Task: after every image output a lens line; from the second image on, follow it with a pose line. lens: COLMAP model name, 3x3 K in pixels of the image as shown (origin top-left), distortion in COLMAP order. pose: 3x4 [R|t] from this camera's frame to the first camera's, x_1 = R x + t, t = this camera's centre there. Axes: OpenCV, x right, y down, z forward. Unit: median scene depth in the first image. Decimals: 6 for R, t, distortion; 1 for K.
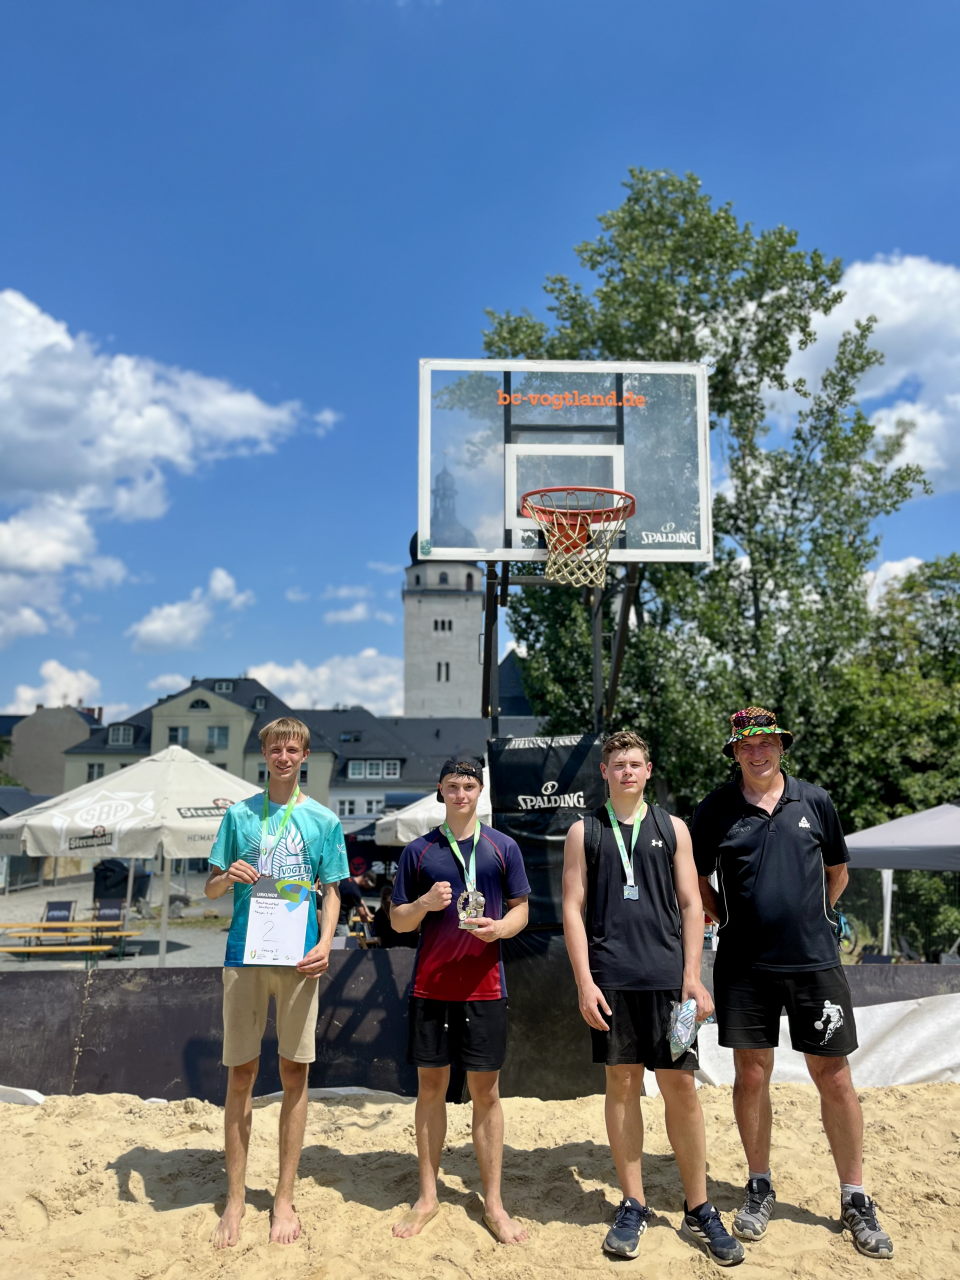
lens RADIAL K [[961.8, 0, 480.0], [0, 961.8, 640.0], [0, 0, 1]] dist [0.074196, -0.109620]
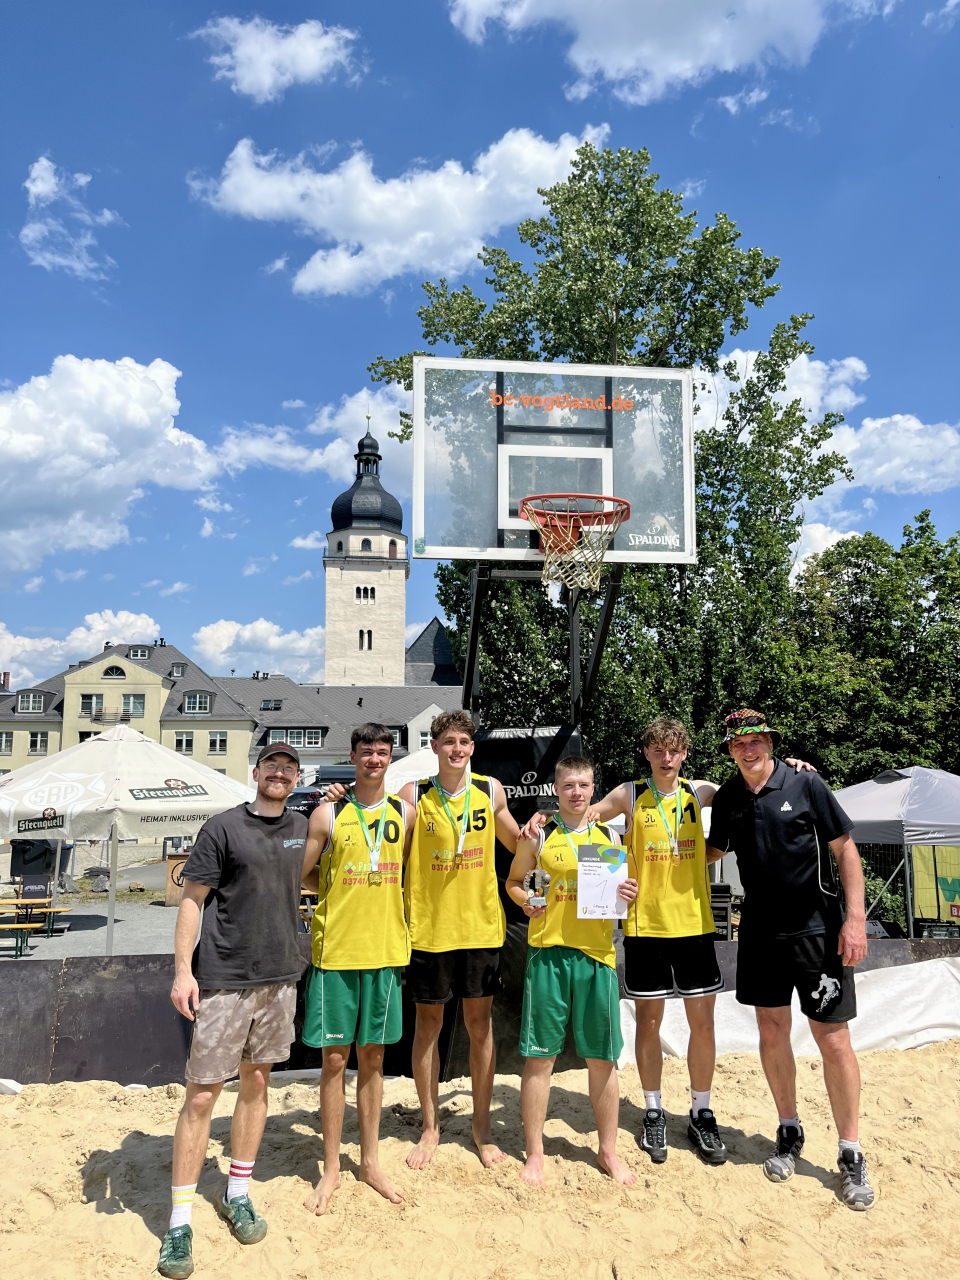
lens RADIAL K [[961.8, 0, 480.0], [0, 961.8, 640.0], [0, 0, 1]] dist [0.074196, -0.109620]
pose [[0.996791, 0.008773, 0.079570, -0.058716], [-0.011344, 0.999426, 0.031913, -0.023906], [-0.079244, -0.032713, 0.996318, -0.016771]]
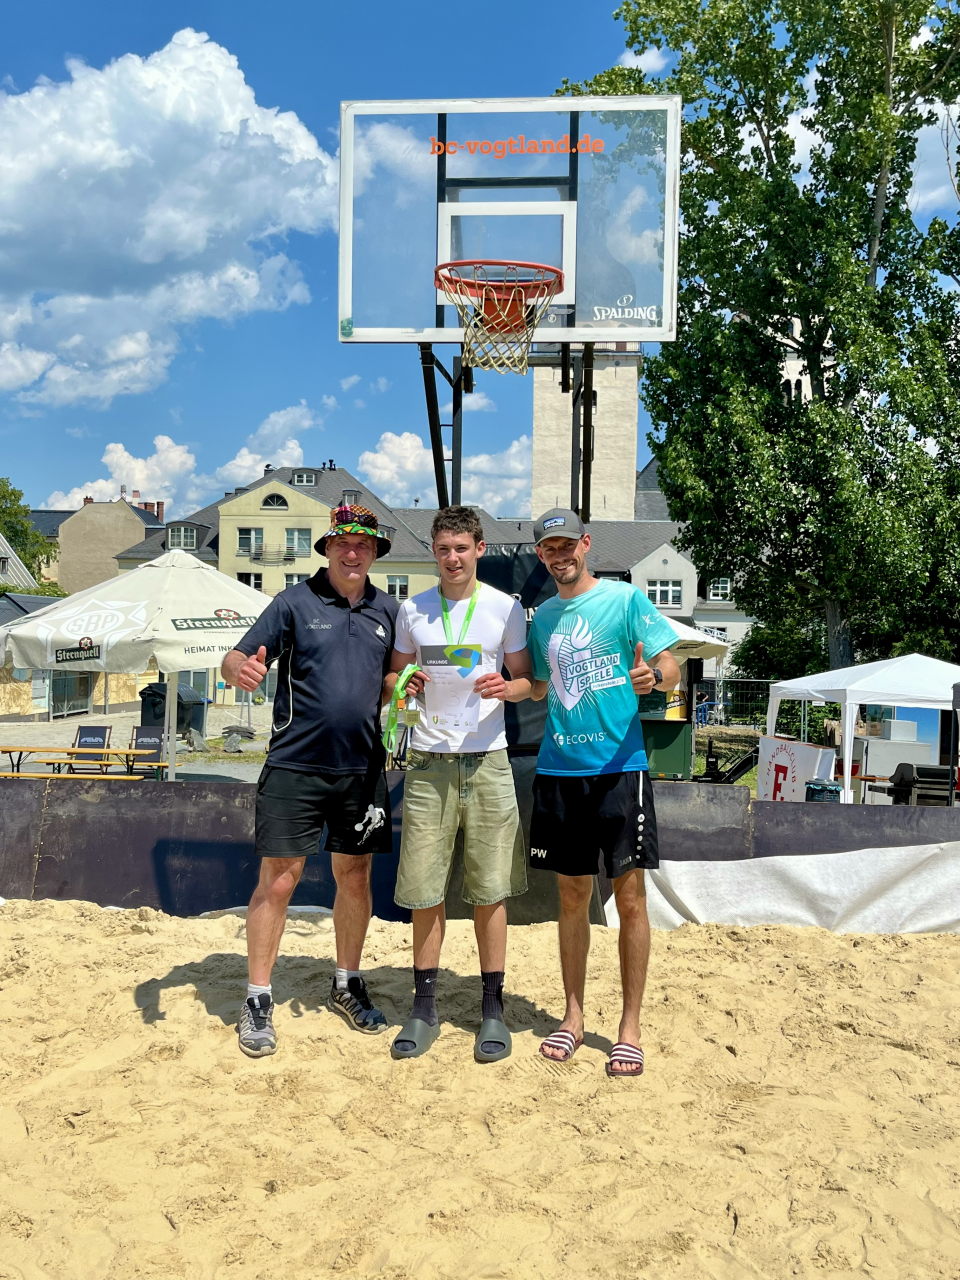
lens RADIAL K [[1242.4, 0, 468.5], [0, 1242.4, 631.0], [0, 0, 1]] dist [0.015353, 0.000322]
pose [[0.991608, 0.019599, -0.127784, 0.165544], [0.002250, 0.985675, 0.168639, -0.011119], [0.129259, -0.167511, 0.977360, -0.122067]]
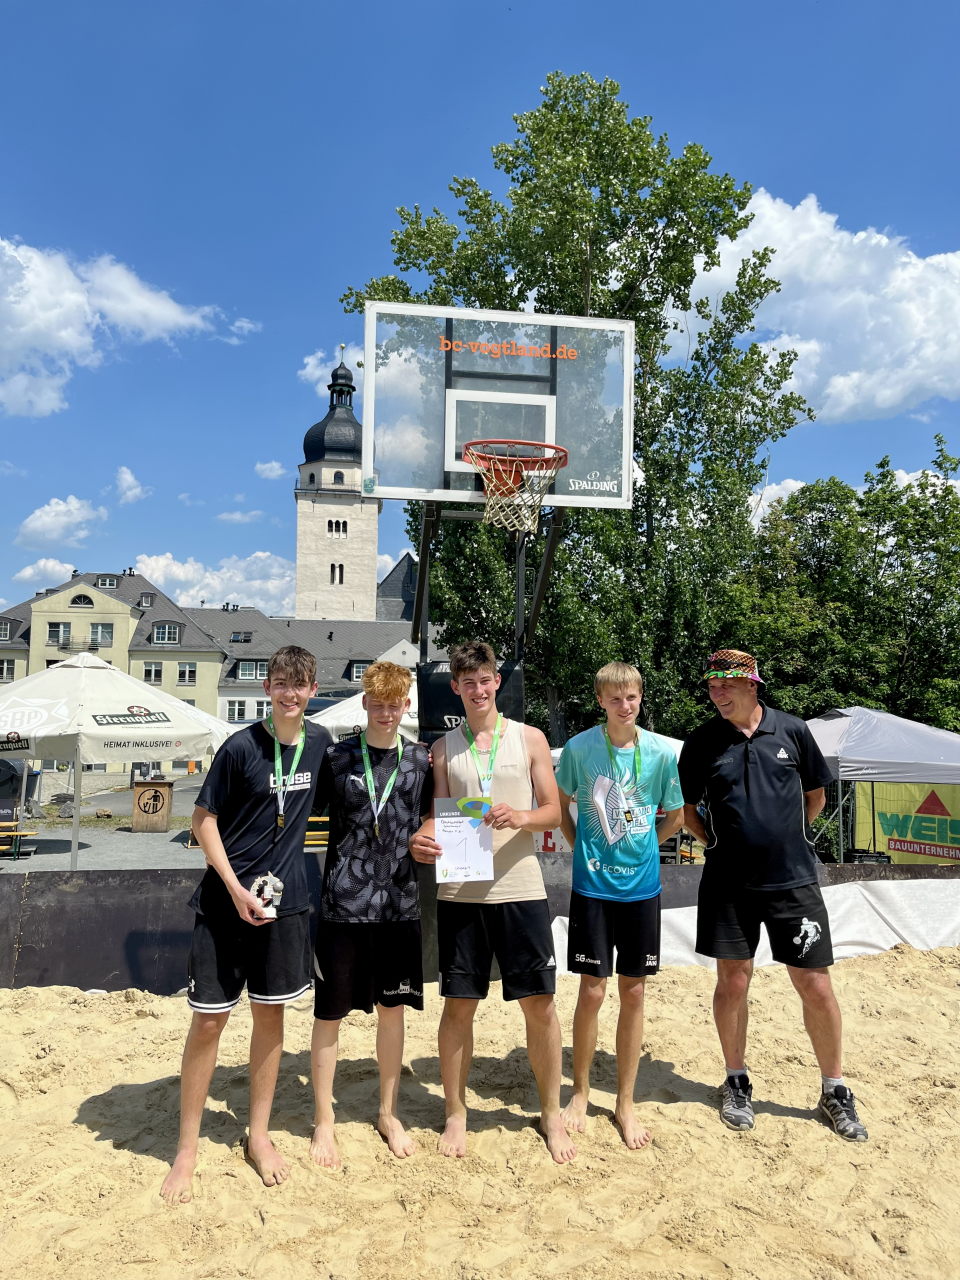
lens RADIAL K [[958.0, 0, 479.4], [0, 958.0, 631.1], [0, 0, 1]] dist [0.072164, -0.098399]
pose [[0.993687, 0.023083, 0.109790, -0.038391], [-0.032830, 0.995595, 0.087821, -0.026812], [-0.107279, -0.090871, 0.990068, -0.060134]]
